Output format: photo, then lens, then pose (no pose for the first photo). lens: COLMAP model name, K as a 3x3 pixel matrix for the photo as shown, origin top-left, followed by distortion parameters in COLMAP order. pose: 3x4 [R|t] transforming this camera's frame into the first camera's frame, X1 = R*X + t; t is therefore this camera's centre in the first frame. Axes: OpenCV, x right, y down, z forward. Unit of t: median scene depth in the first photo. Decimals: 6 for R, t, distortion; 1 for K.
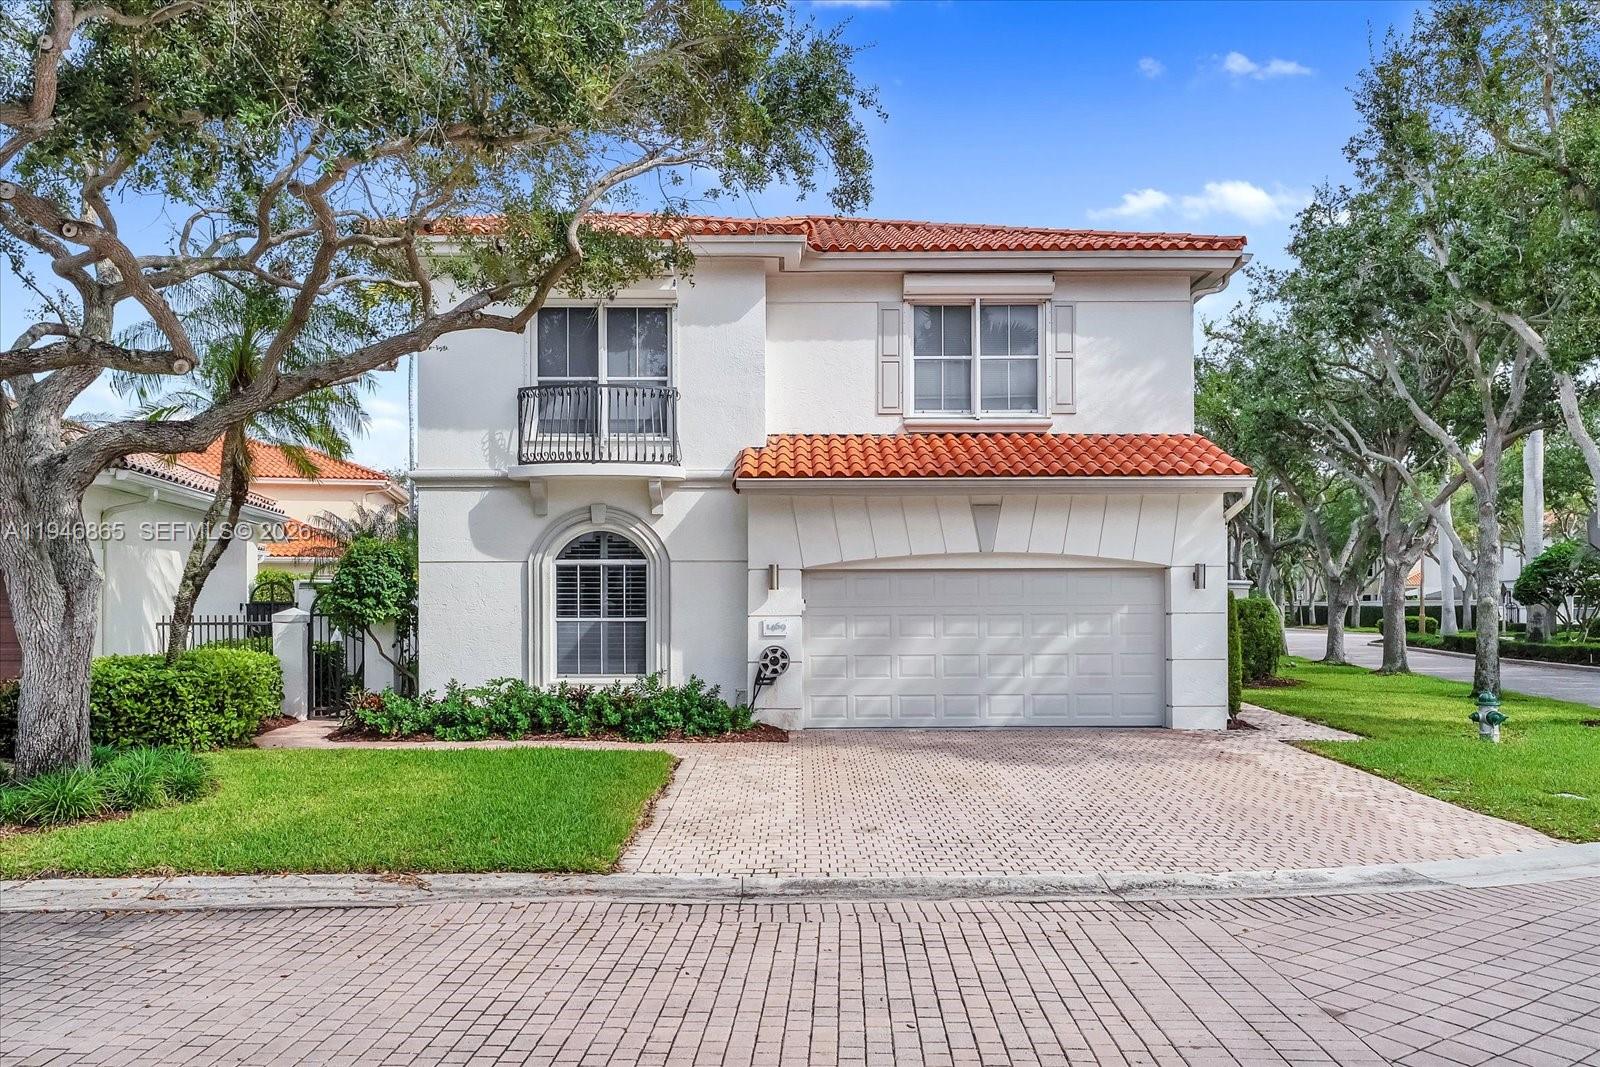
lens RADIAL K [[662.8, 0, 800.2], [0, 662.8, 583.0], [0, 0, 1]] dist [-0.014247, -0.000010]
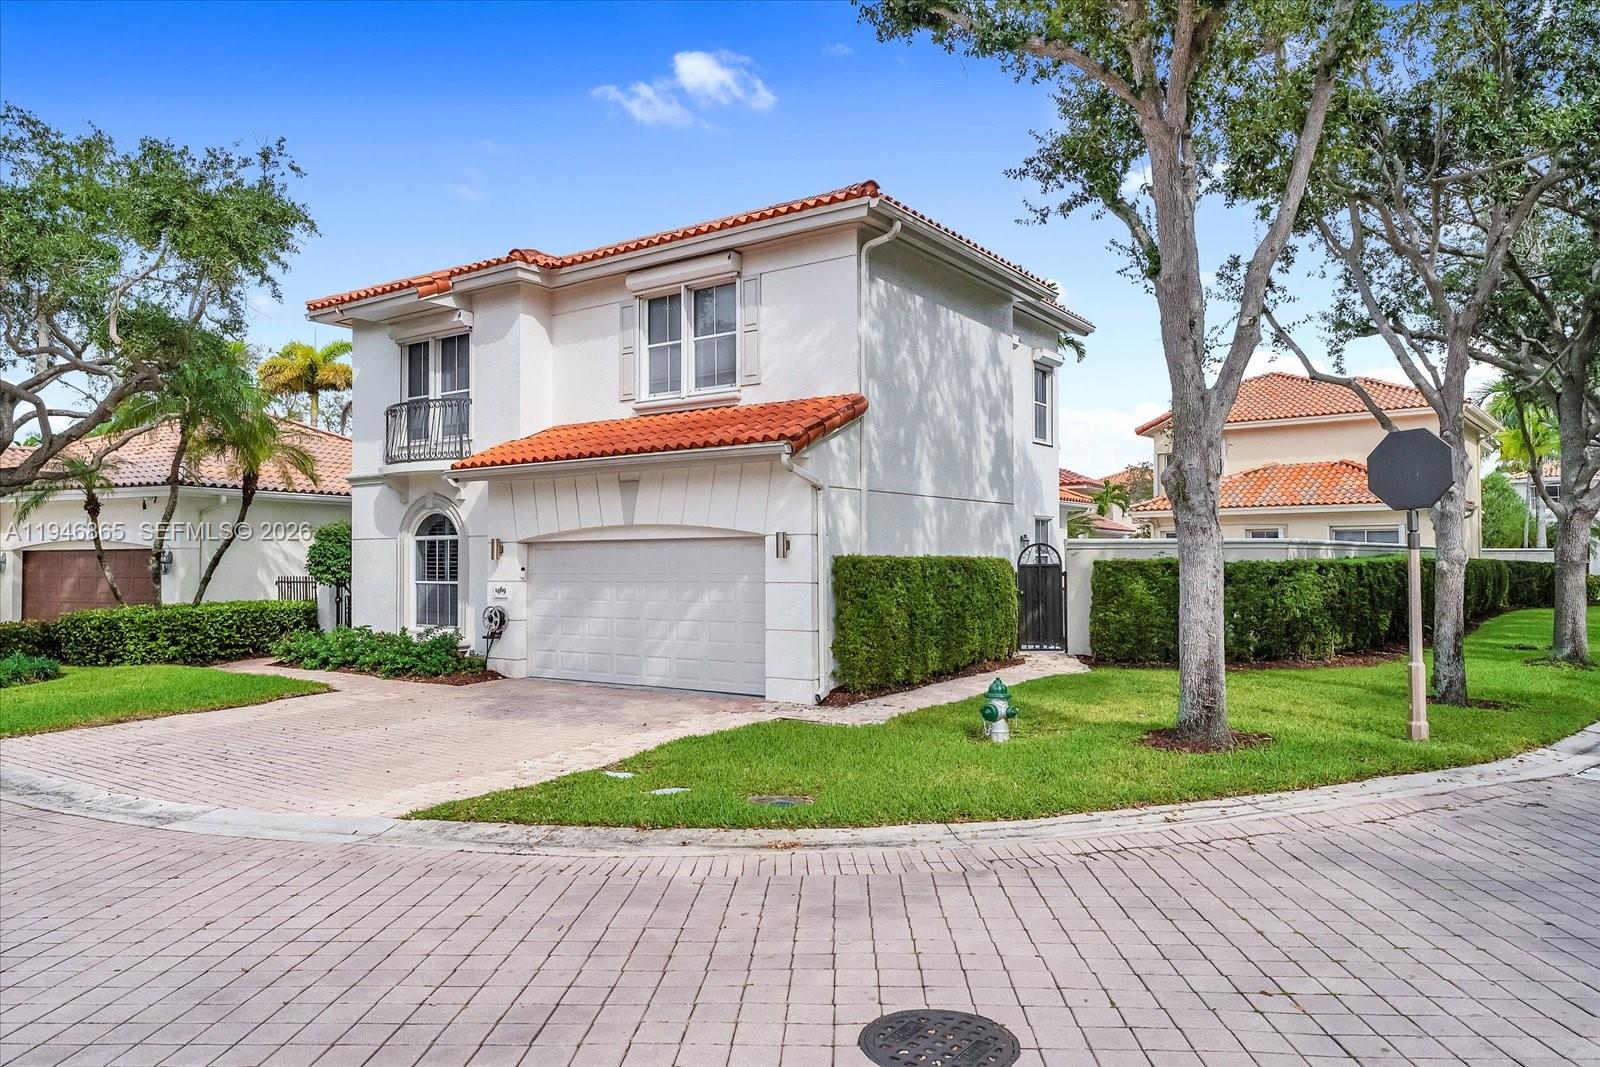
lens RADIAL K [[637.6, 0, 800.0], [0, 637.6, 533.5], [0, 0, 1]] dist [-0.000214, -0.000096]
pose [[0.930321, -0.018392, -0.366286, 0.827068], [0.013315, 0.999777, -0.016385, -0.009494], [0.366505, 0.010366, 0.930358, 0.113953]]
